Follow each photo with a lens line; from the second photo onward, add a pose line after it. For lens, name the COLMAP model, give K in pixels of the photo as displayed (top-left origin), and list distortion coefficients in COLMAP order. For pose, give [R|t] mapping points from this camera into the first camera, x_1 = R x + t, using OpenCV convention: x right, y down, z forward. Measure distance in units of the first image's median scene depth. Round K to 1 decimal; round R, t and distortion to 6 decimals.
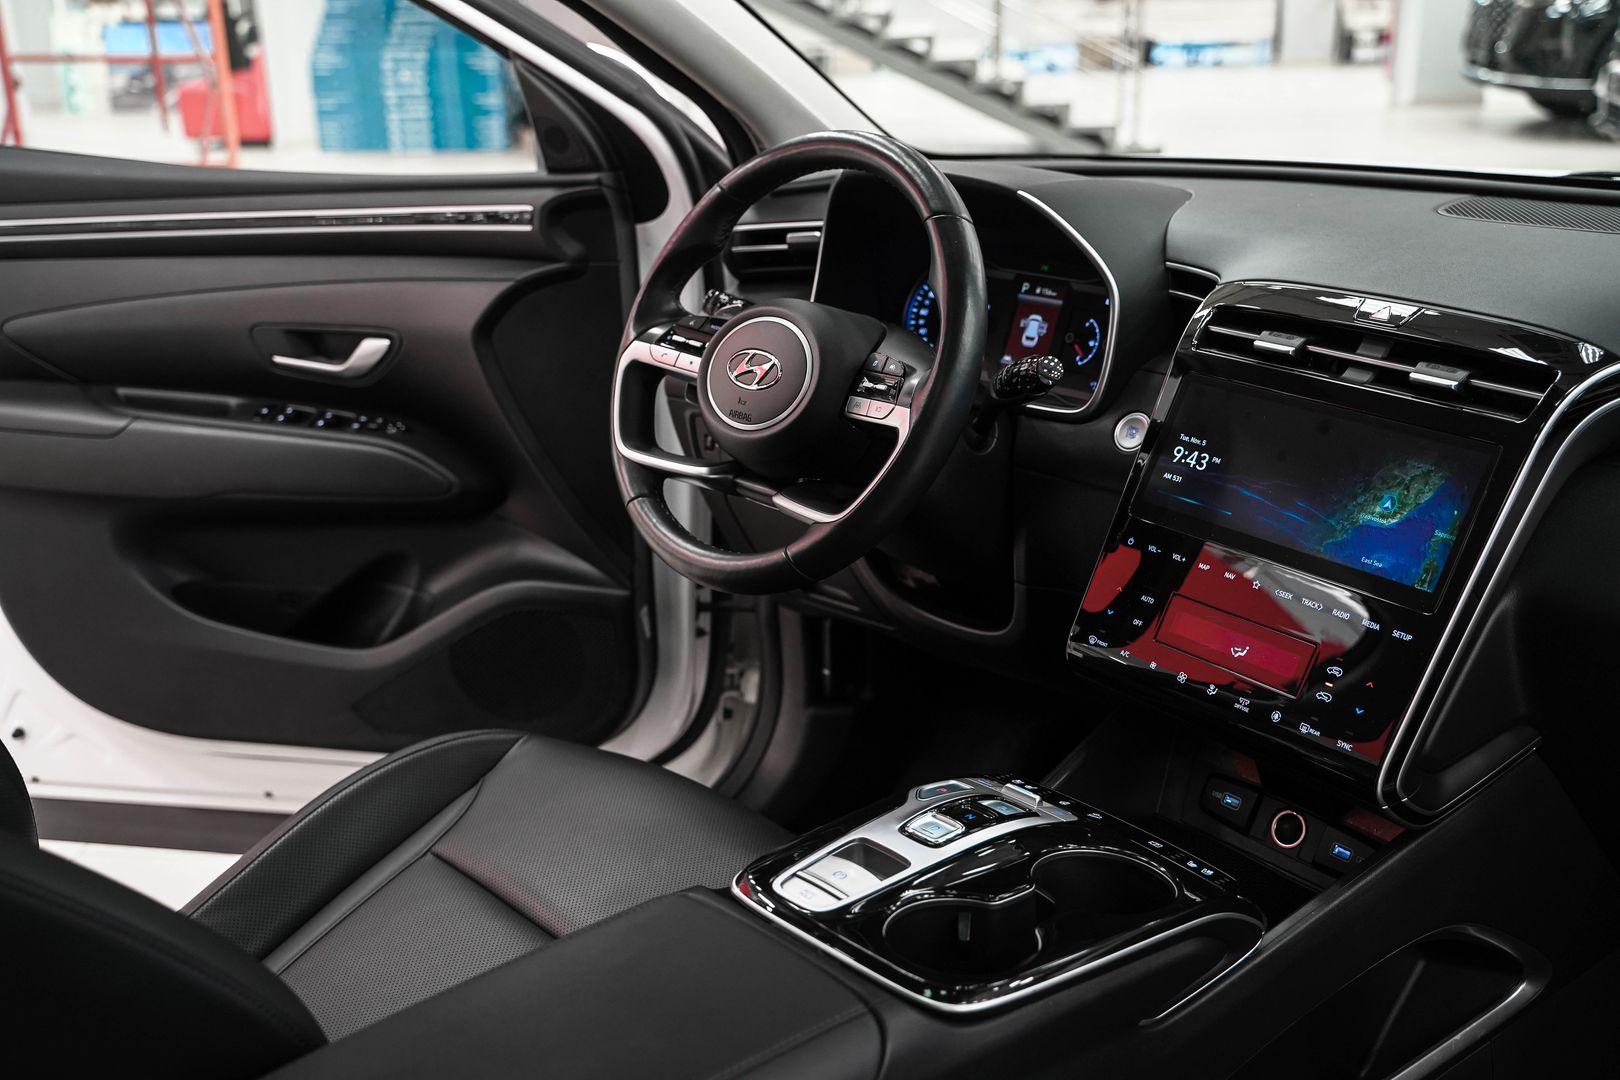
lens RADIAL K [[1721.9, 0, 811.8], [0, 1721.9, 505.5], [0, 0, 1]] dist [0.009906, -0.004497]
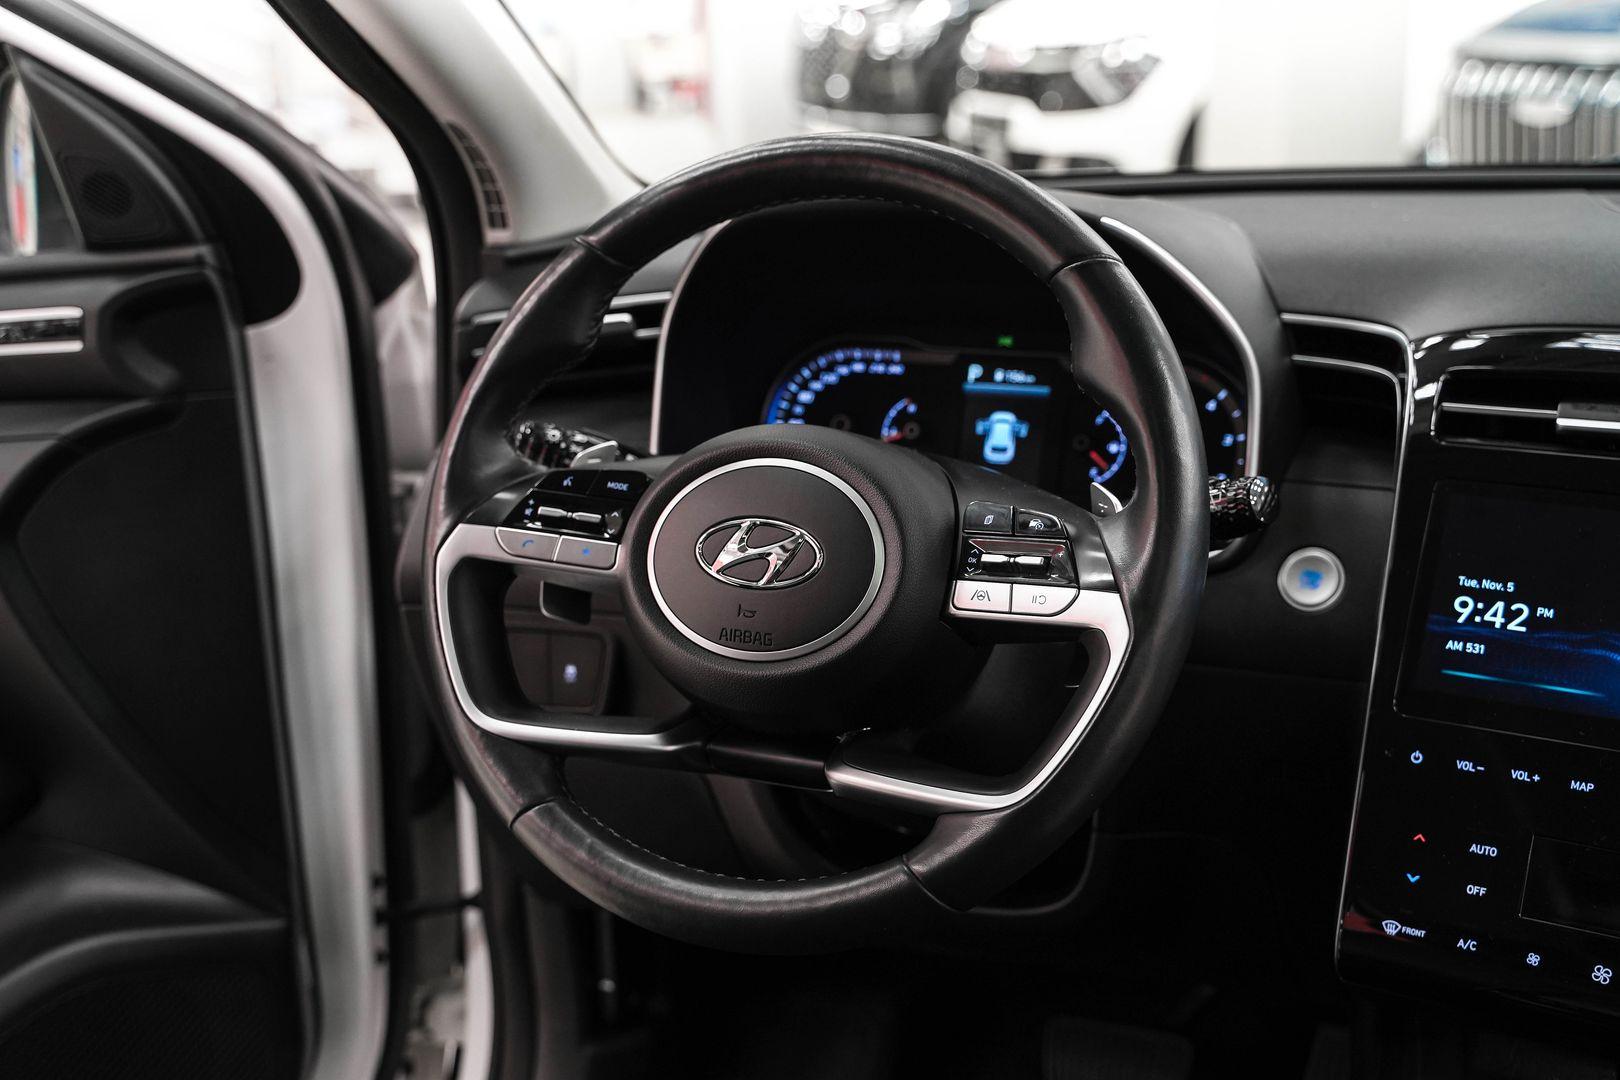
lens RADIAL K [[1953.5, 0, 810.0], [0, 1953.5, 540.0], [0, 0, 1]] dist [0.017822, 0.080944]
pose [[0.921634, -0.115340, 0.370524, -0.217254], [0.130976, 0.991236, -0.017226, -0.059301], [-0.365290, 0.064406, 0.928663, 0.337703]]
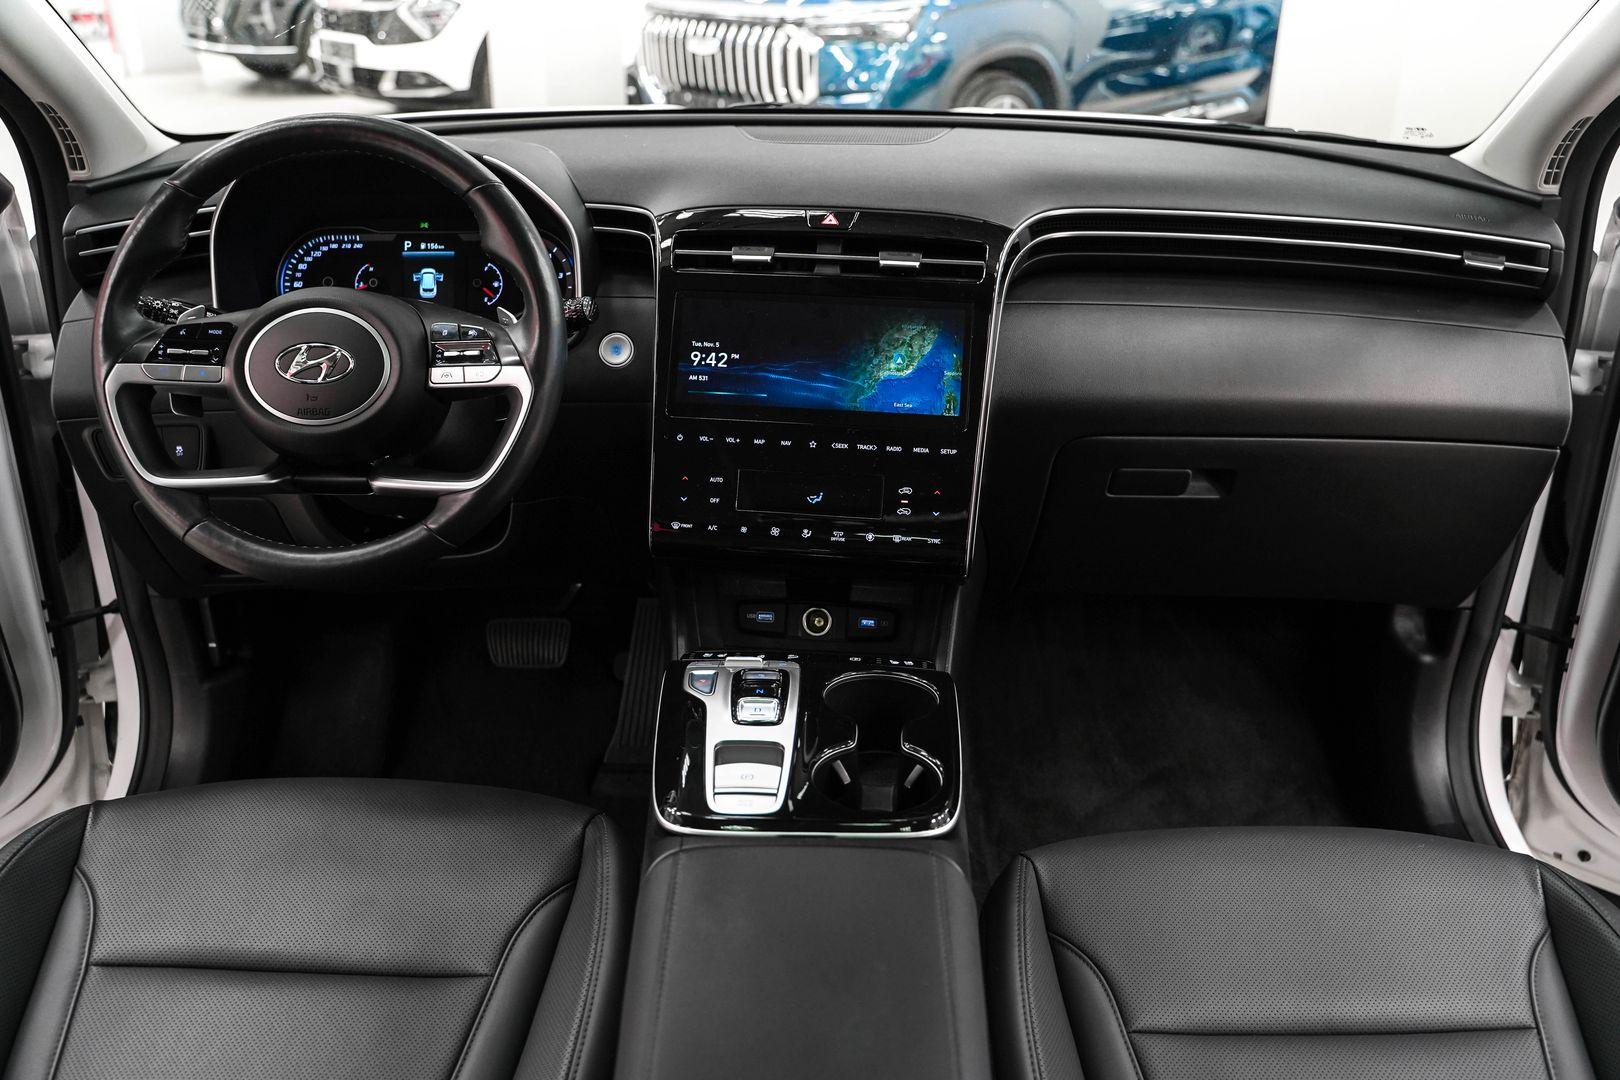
lens RADIAL K [[1320.1, 0, 810.0], [0, 1320.1, 540.0], [0, 0, 1]] dist [-0.122526, 0.098194]
pose [[0.680069, -0.289929, 0.673385, -0.315254], [0.202949, 0.957039, 0.207094, -0.066477], [-0.704498, -0.004176, 0.709694, 0.230671]]
